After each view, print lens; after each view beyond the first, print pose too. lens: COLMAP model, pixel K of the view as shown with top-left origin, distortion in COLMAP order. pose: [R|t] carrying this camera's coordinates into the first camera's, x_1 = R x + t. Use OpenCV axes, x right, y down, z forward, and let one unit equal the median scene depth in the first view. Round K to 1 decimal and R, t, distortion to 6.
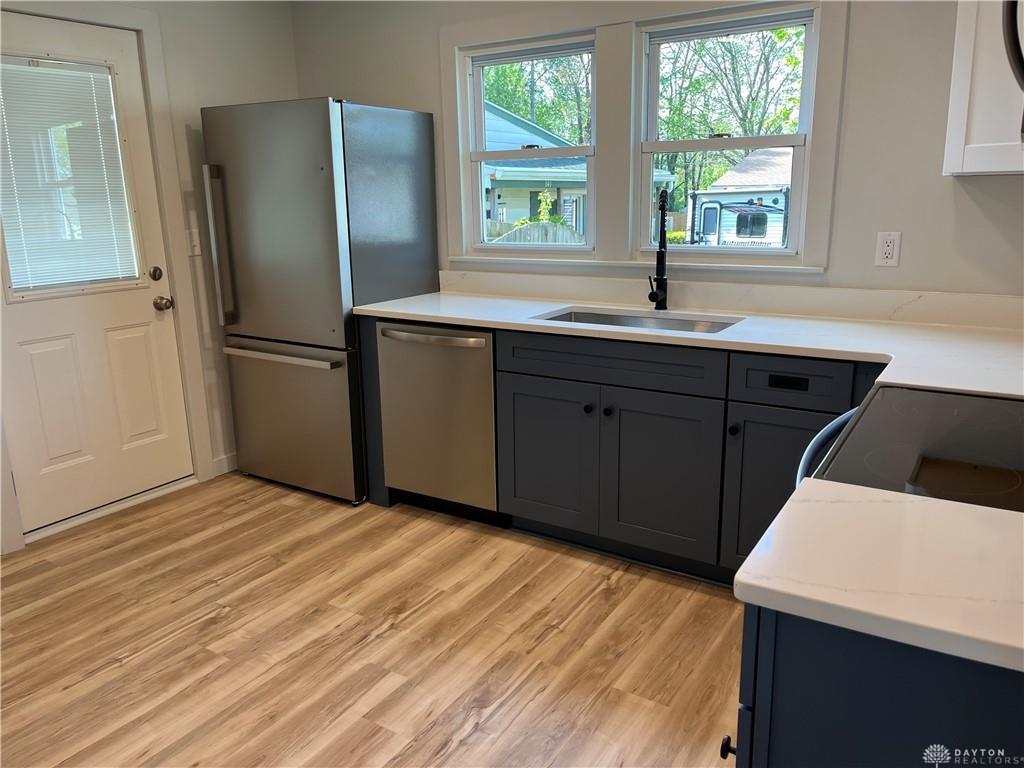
lens RADIAL K [[776.6, 0, 512.0], [0, 776.6, 384.0], [0, 0, 1]] dist [0.056383, -0.071708]
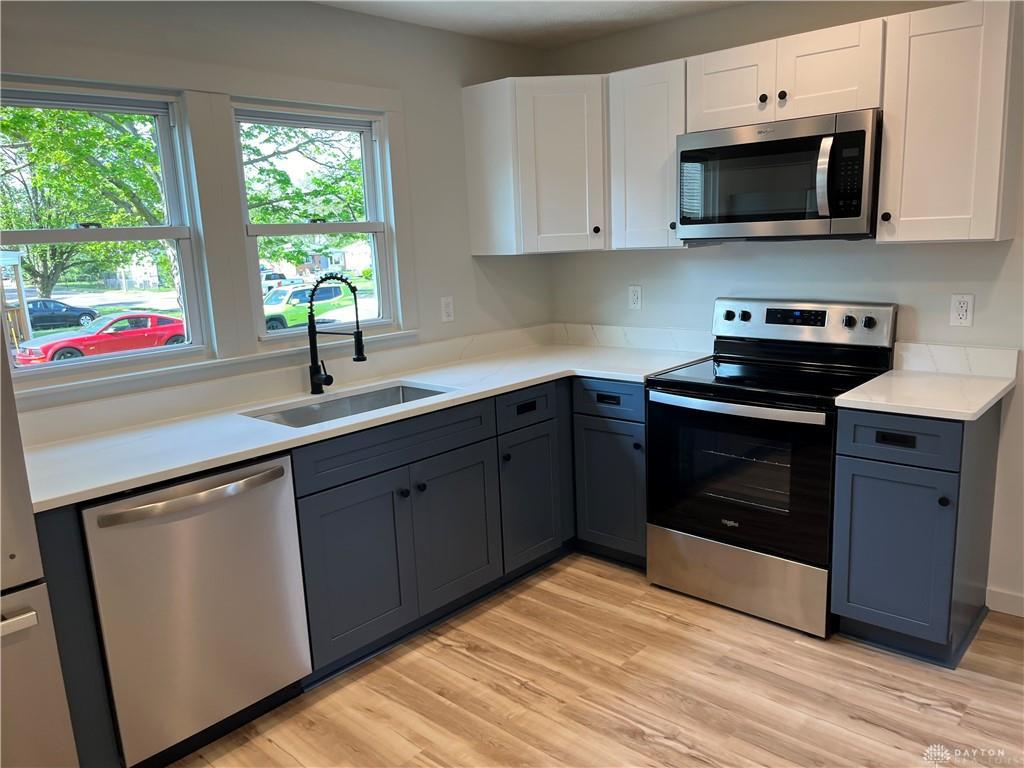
lens RADIAL K [[784.7, 0, 506.2], [0, 784.7, 389.8], [0, 0, 1]] dist [0.057517, -0.079223]
pose [[0.168801, -0.183711, 0.968378, -0.823762], [0.272012, 0.953005, 0.133380, -0.191375], [-0.947373, 0.240896, 0.210840, 0.650983]]
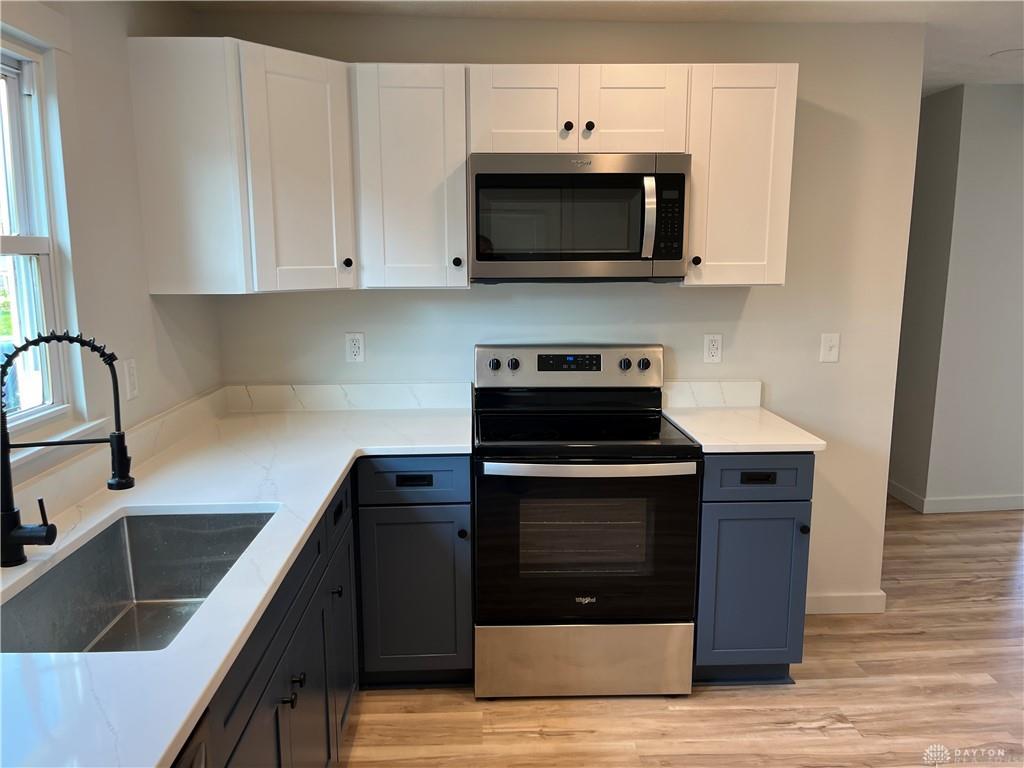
lens RADIAL K [[784.7, 0, 506.2], [0, 784.7, 389.8], [0, 0, 1]] dist [0.057517, -0.079223]
pose [[-0.568542, -0.120320, 0.813808, -0.443356], [0.209941, 0.935270, 0.284947, -0.318143], [-0.795415, 0.332856, -0.506480, 1.109100]]
